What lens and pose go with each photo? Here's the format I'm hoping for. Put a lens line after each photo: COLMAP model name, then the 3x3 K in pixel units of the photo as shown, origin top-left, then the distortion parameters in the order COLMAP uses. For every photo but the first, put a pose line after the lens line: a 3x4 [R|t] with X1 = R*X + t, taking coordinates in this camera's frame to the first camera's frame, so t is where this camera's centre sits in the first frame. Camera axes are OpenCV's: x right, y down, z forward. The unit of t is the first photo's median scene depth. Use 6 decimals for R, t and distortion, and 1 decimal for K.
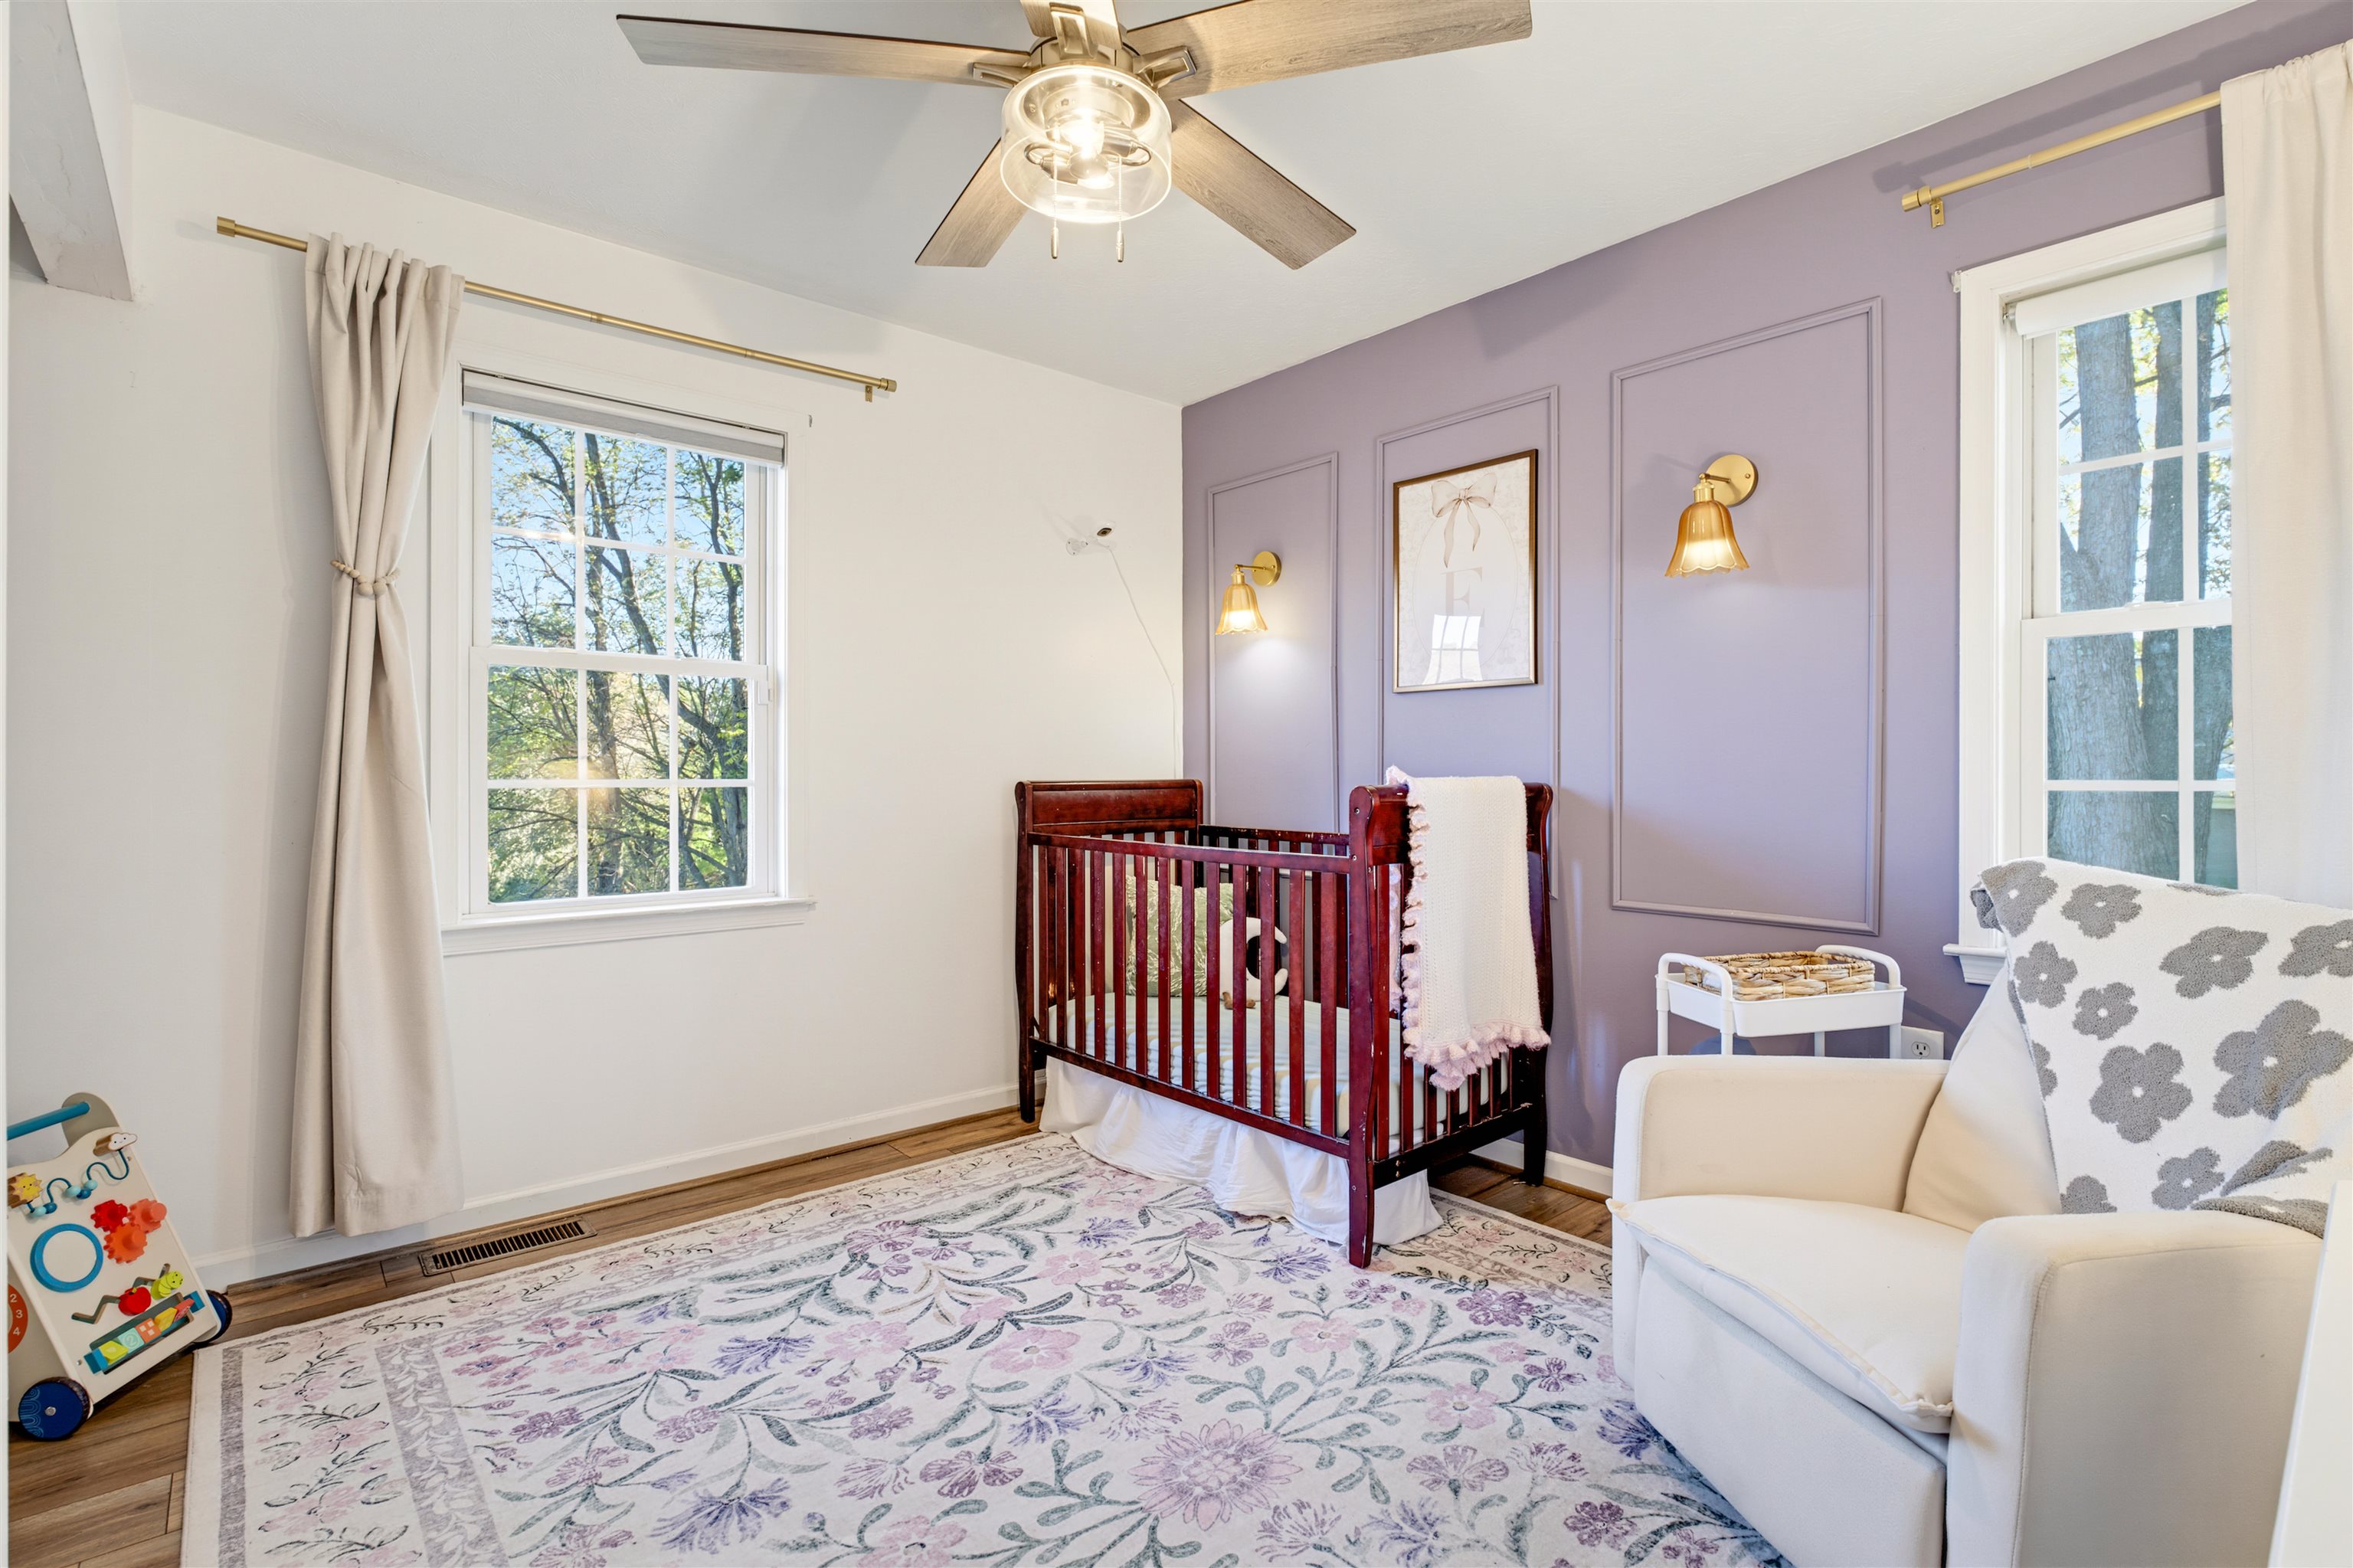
lens RADIAL K [[1071.5, 0, 1176.5], [0, 1071.5, 784.0], [0, 0, 1]] dist [-0.013603, 0.001256]
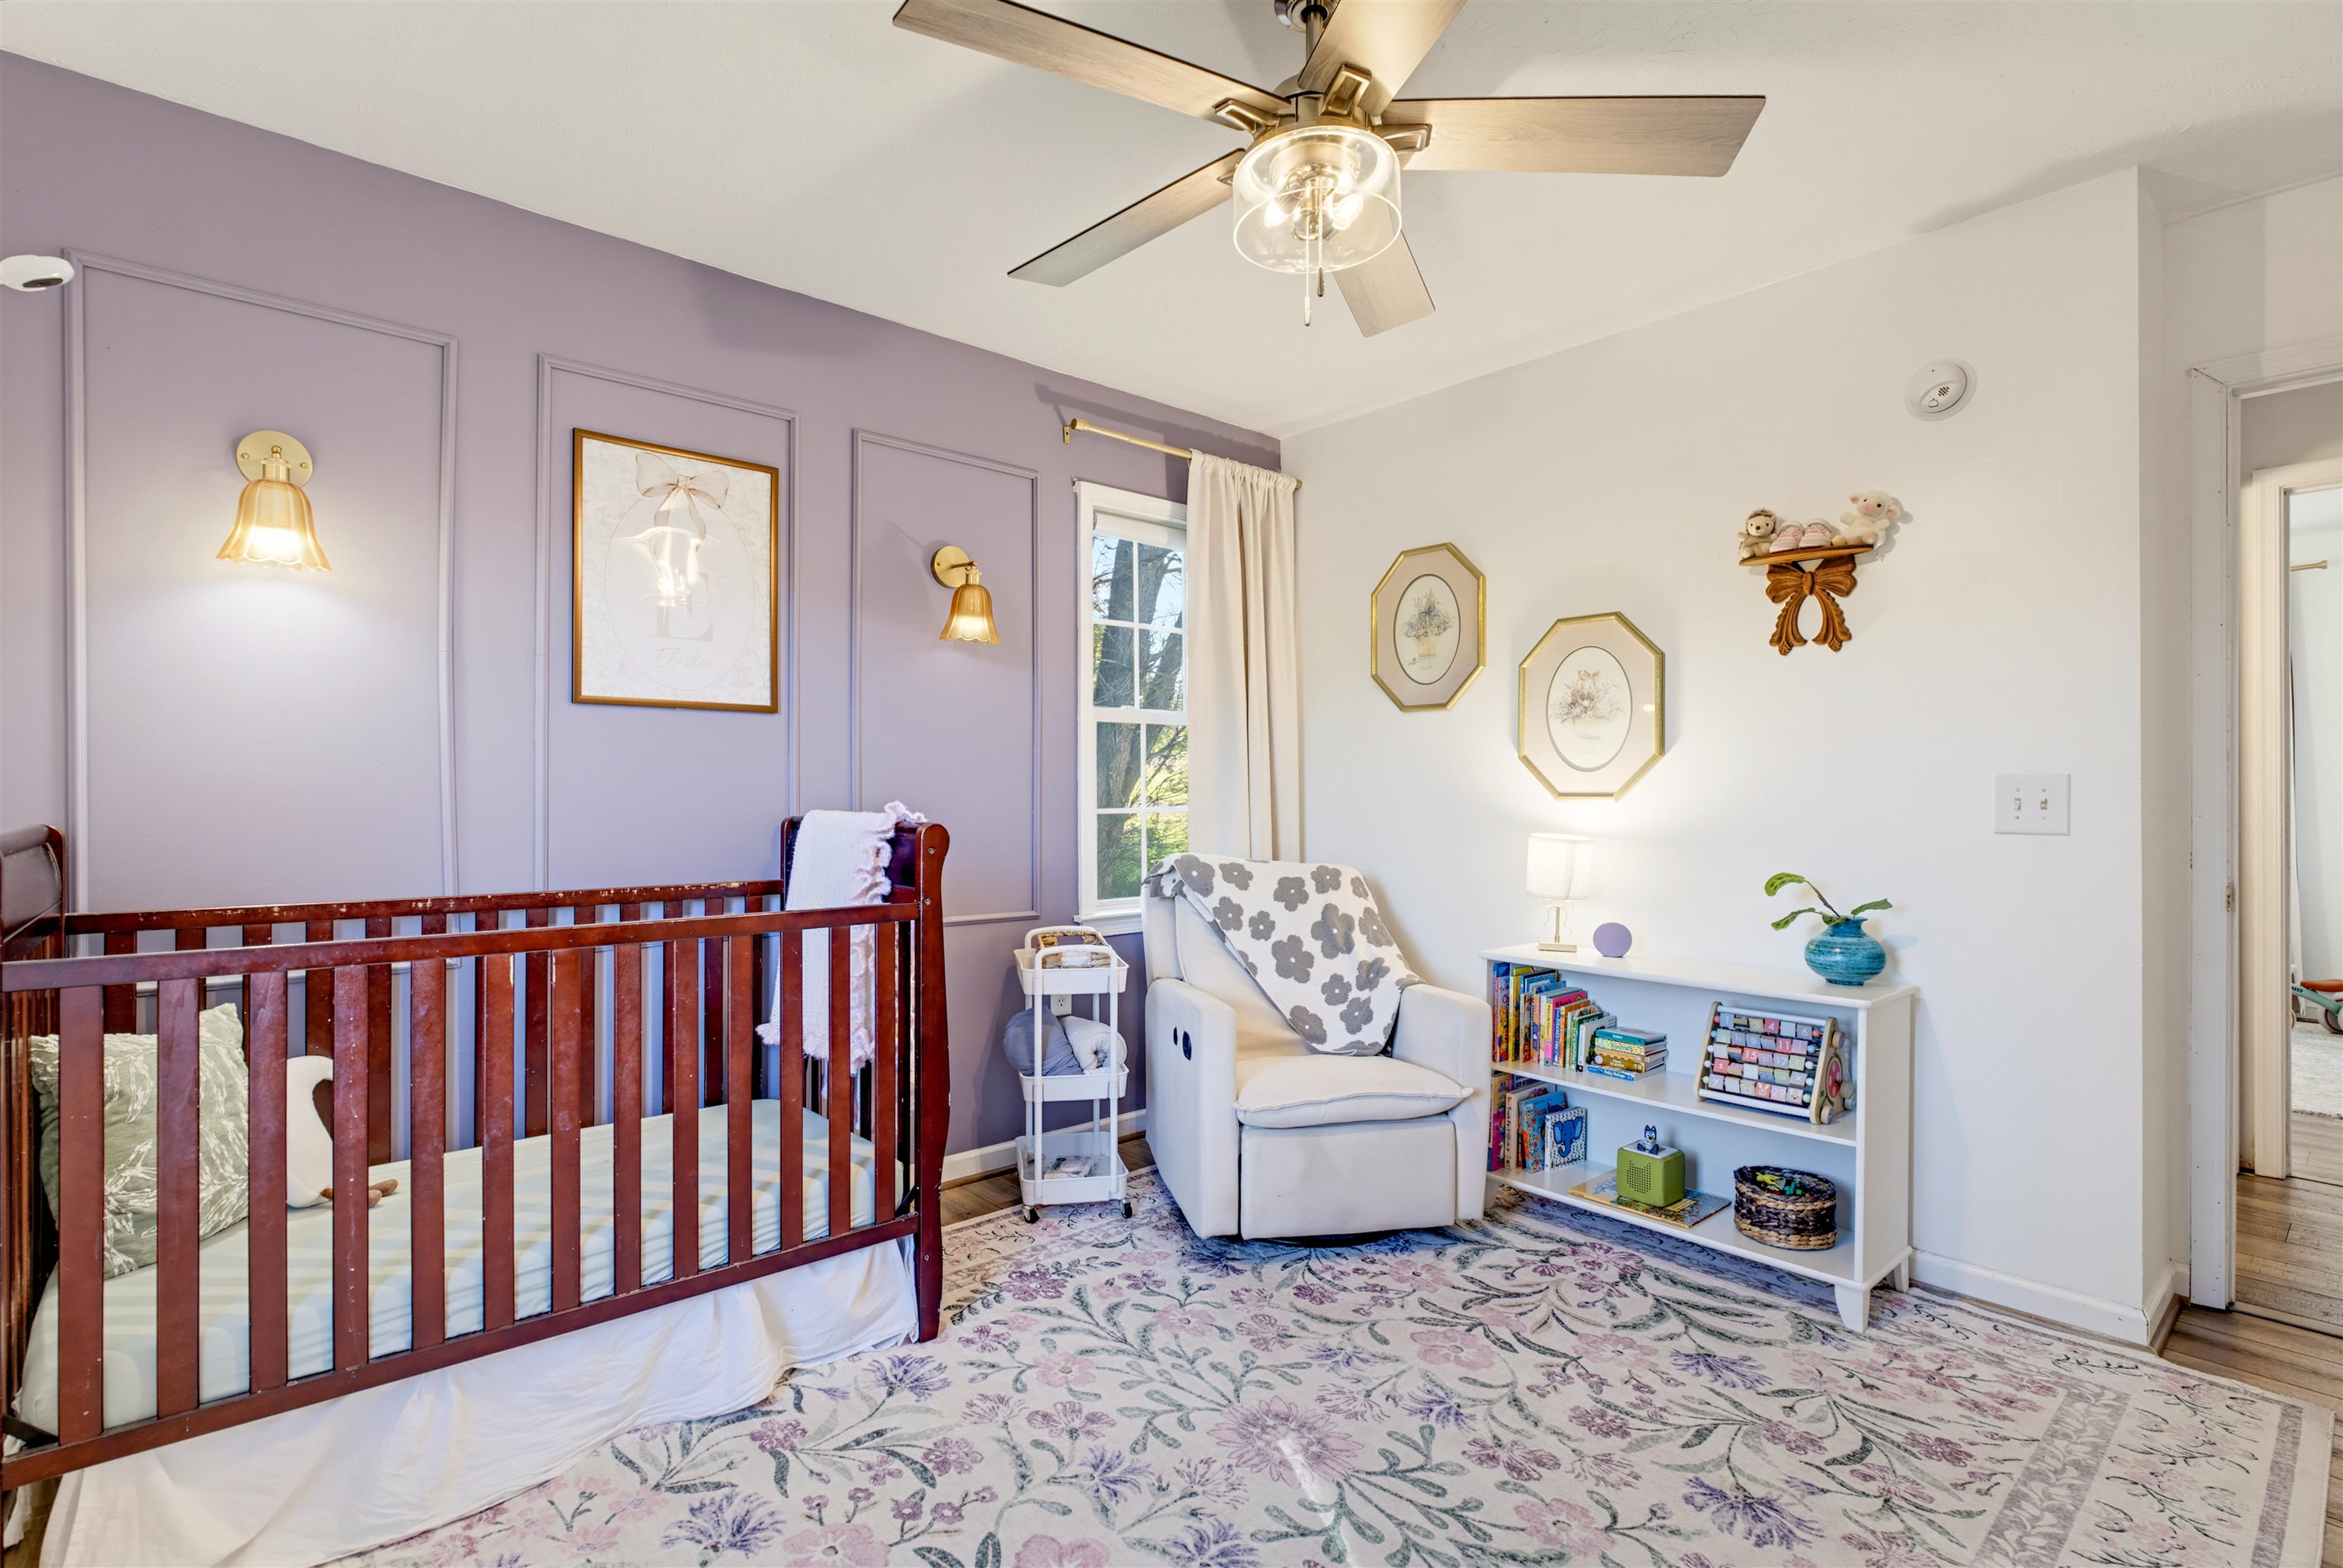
lens RADIAL K [[1079.8, 0, 1169.1], [0, 1079.8, 805.9], [0, 0, 1]] dist [-0.015140, 0.000270]
pose [[0.011832, -0.007496, 0.999902, -0.833595], [0.011443, 0.999907, 0.007361, -0.018616], [-0.999865, 0.011354, 0.011916, 0.851702]]
